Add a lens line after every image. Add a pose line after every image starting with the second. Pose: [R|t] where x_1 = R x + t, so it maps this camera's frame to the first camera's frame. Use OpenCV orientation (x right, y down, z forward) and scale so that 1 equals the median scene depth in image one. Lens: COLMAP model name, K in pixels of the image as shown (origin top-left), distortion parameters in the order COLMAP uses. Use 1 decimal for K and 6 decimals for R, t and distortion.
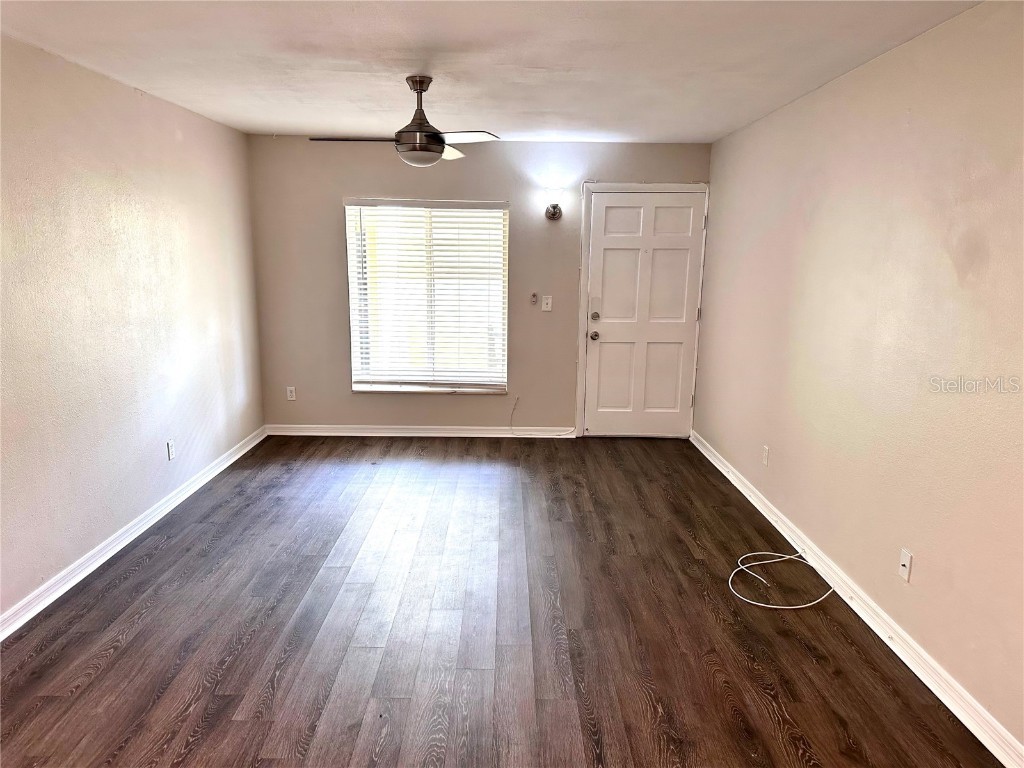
lens RADIAL K [[713.9, 0, 511.4], [0, 713.9, 384.7], [0, 0, 1]] dist [0.001968, -0.003103]
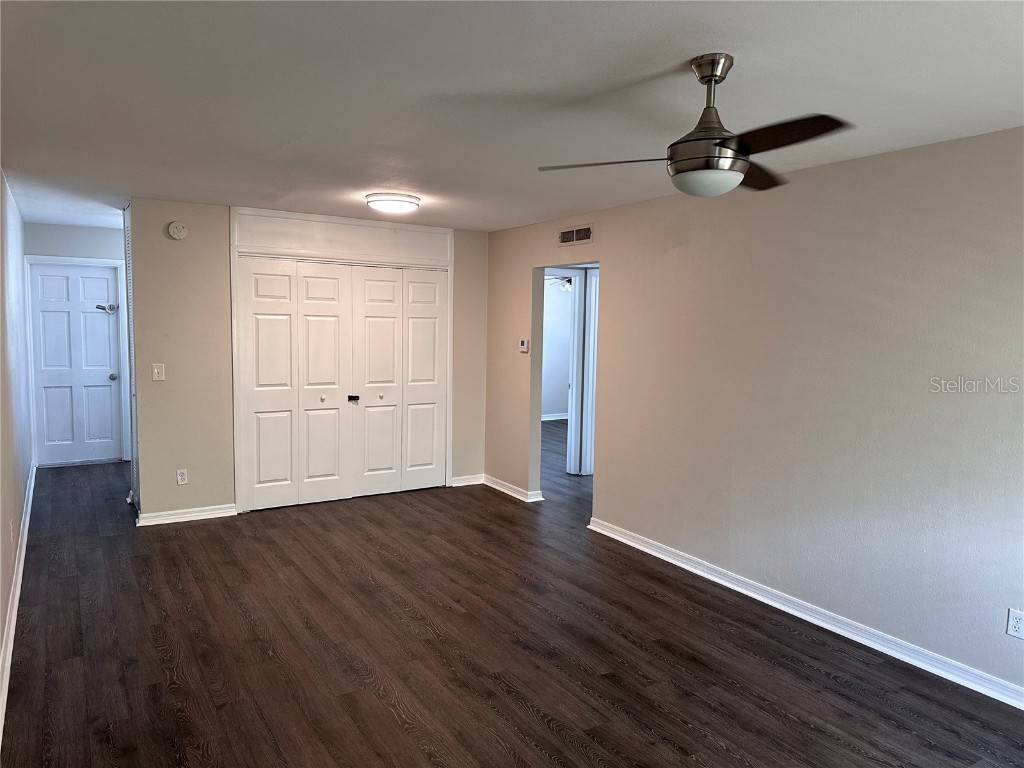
lens RADIAL K [[713.9, 0, 512.3], [0, 713.9, 382.6], [0, 0, 1]] dist [0.001968, -0.003103]
pose [[-0.848453, 0.023049, -0.528769, 0.439008], [-0.125702, 0.961691, 0.243619, -0.354358], [0.514127, 0.273166, -0.813052, 1.843301]]
